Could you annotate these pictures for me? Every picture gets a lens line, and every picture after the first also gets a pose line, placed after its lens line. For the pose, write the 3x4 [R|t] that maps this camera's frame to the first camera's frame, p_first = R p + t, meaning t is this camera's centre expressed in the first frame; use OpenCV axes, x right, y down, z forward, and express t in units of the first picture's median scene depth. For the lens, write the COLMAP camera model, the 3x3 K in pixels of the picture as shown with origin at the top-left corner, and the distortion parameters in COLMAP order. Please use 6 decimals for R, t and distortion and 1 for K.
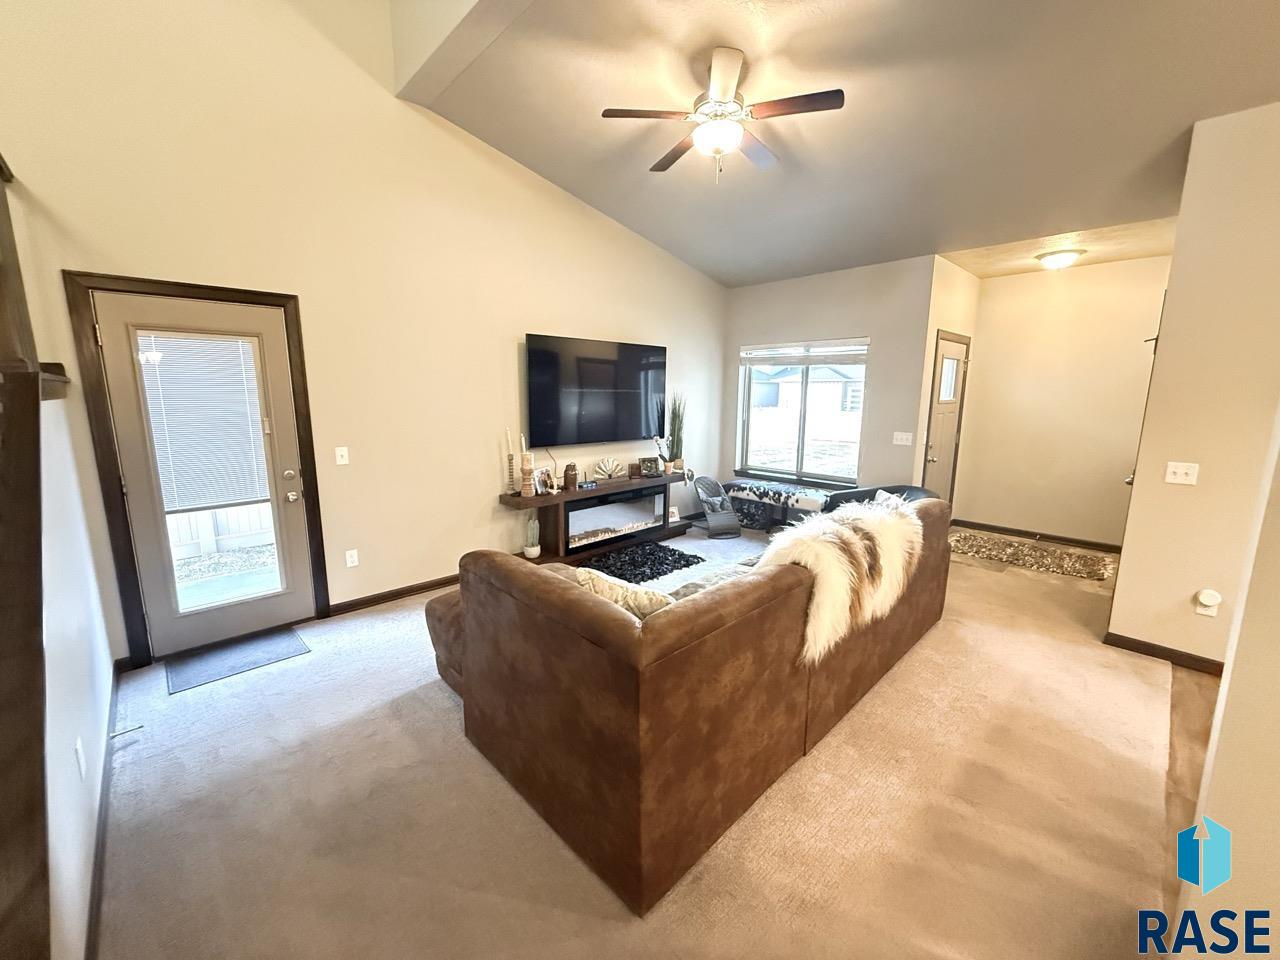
lens RADIAL K [[510.2, 0, 638.4], [0, 510.2, 478.7], [0, 0, 1]] dist [0.000806, 0.000669]
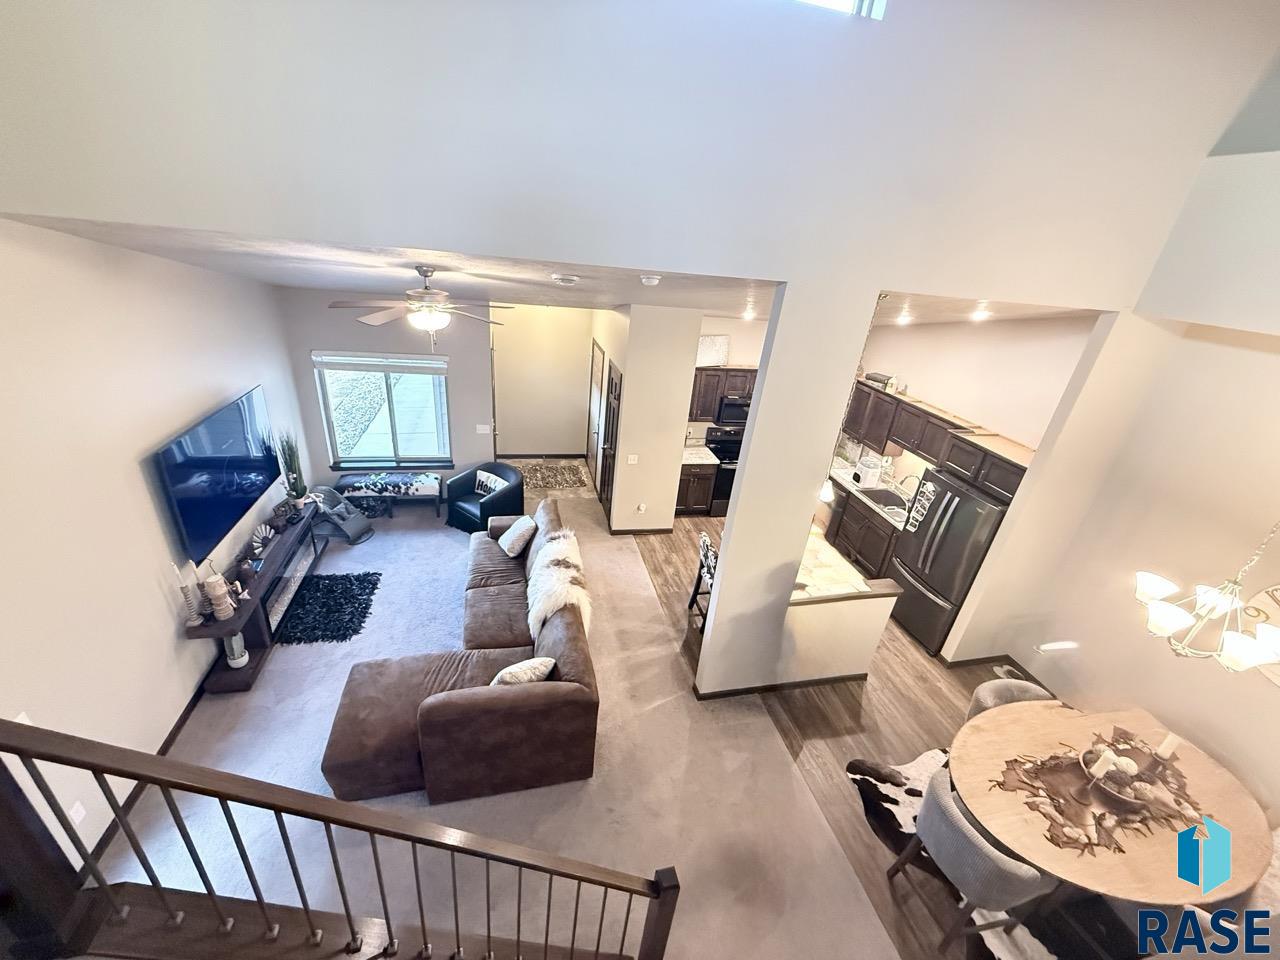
lens RADIAL K [[510.2, 0, 636.8], [0, 510.2, 475.0], [0, 0, 1]] dist [0.000806, 0.000669]
pose [[0.504182, -0.329053, 0.798452, -0.460204], [0.051361, 0.934353, 0.352628, -0.461908], [-0.862069, -0.136780, 0.487984, -0.072191]]
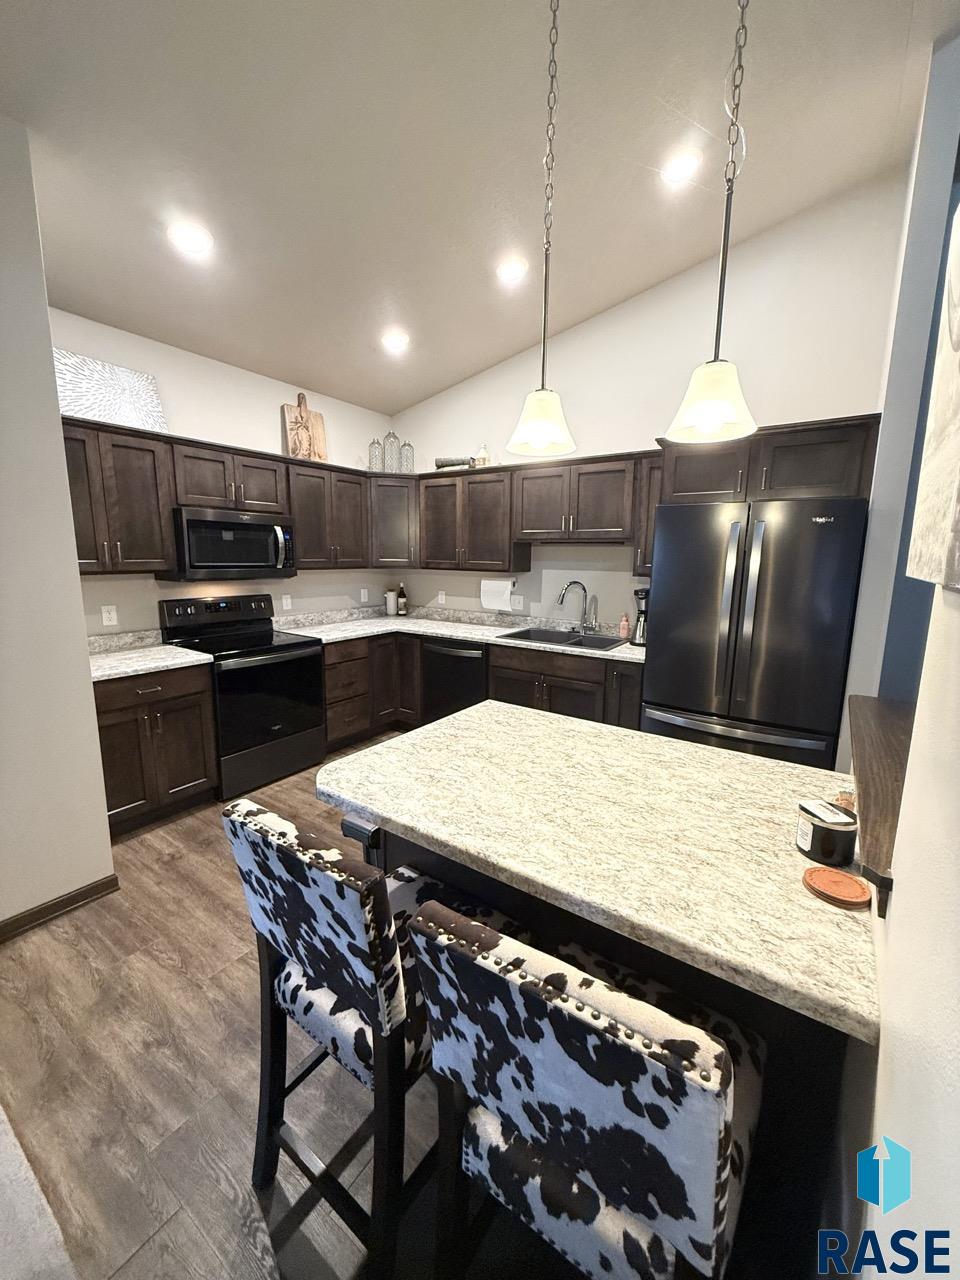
lens RADIAL K [[510.2, 0, 482.0], [0, 510.2, 635.5], [0, 0, 1]] dist [0.000806, 0.000669]
pose [[-0.206506, -0.159155, 0.965414, 0.249133], [0.153948, 0.969107, 0.192694, -0.031571], [-0.966258, 0.188416, -0.175625, 0.259360]]
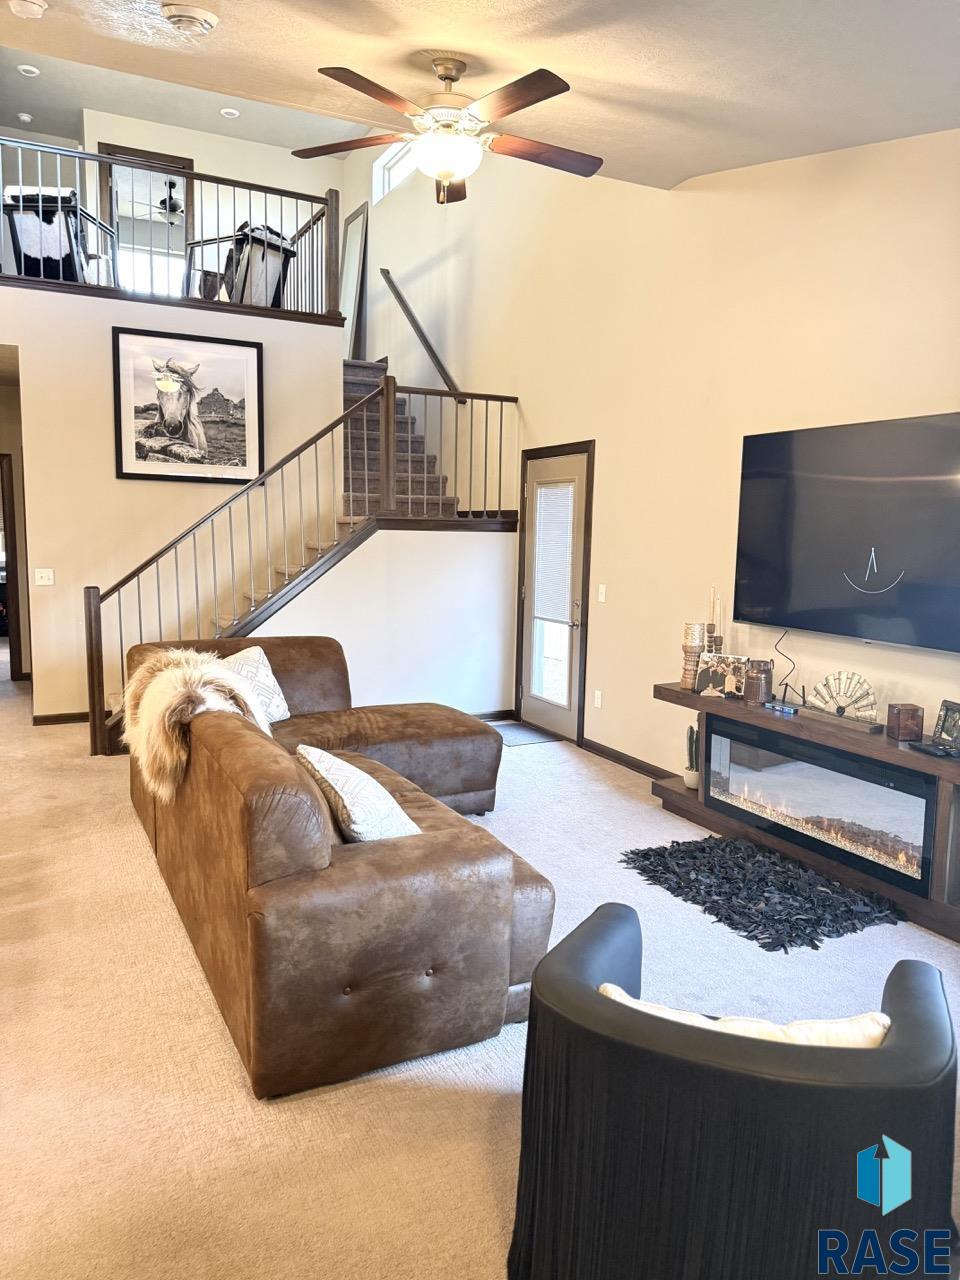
lens RADIAL K [[895.9, 0, 475.1], [0, 895.9, 645.7], [0, 0, 1]] dist [0.001278, -0.000304]
pose [[-0.298326, 0.121288, -0.946726, 0.866439], [-0.171081, 0.969034, 0.178056, -0.161201], [0.939006, 0.215086, -0.268338, 0.953773]]
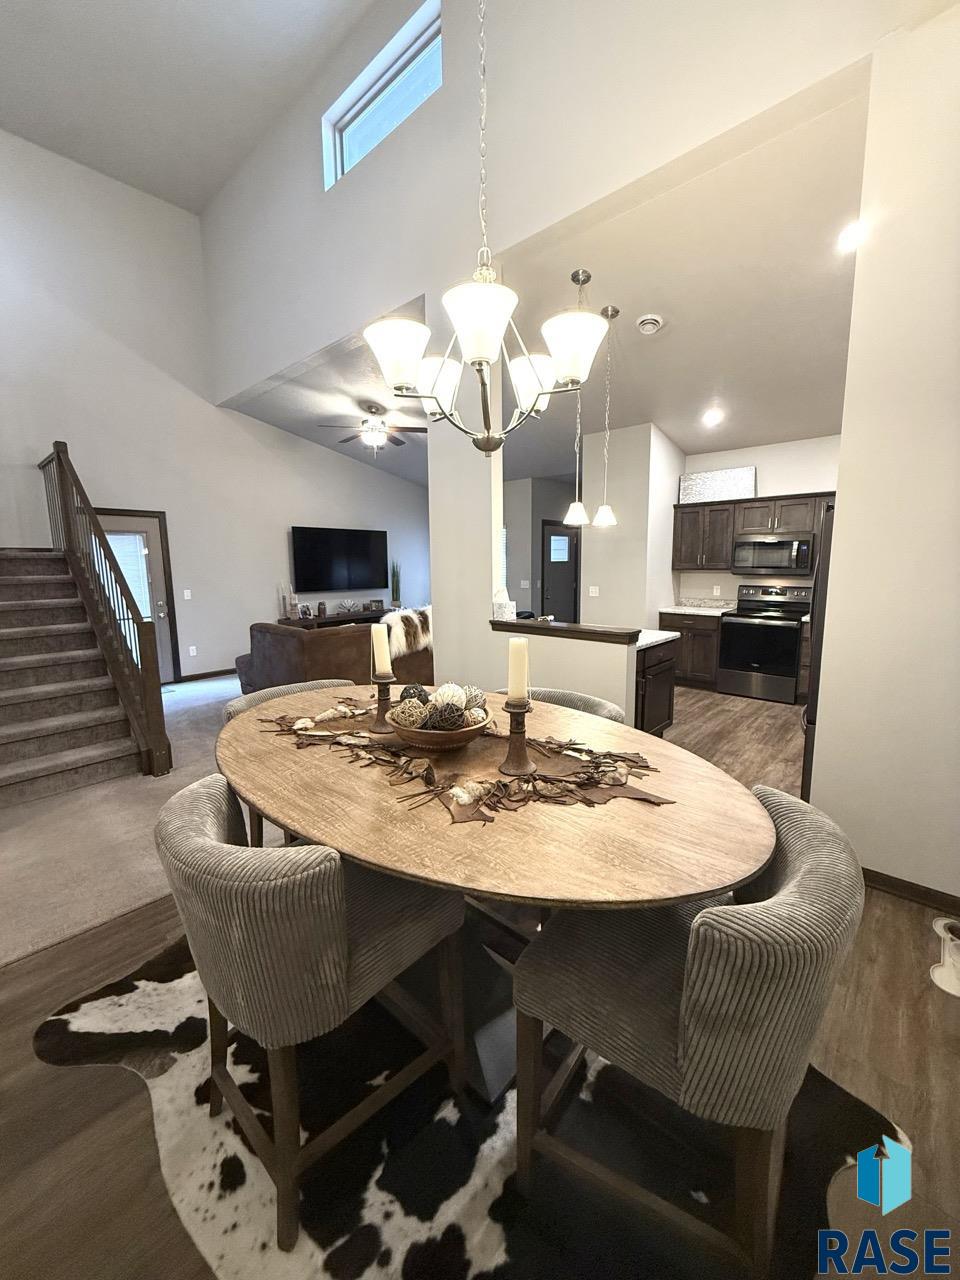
lens RADIAL K [[510.2, 0, 483.9], [0, 510.2, 634.6], [0, 0, 1]] dist [0.000806, 0.000669]
pose [[0.996949, -0.024113, 0.074234, 0.269148], [0.025990, 0.999364, -0.024431, 0.131287], [-0.073598, 0.026286, 0.996942, -0.704964]]
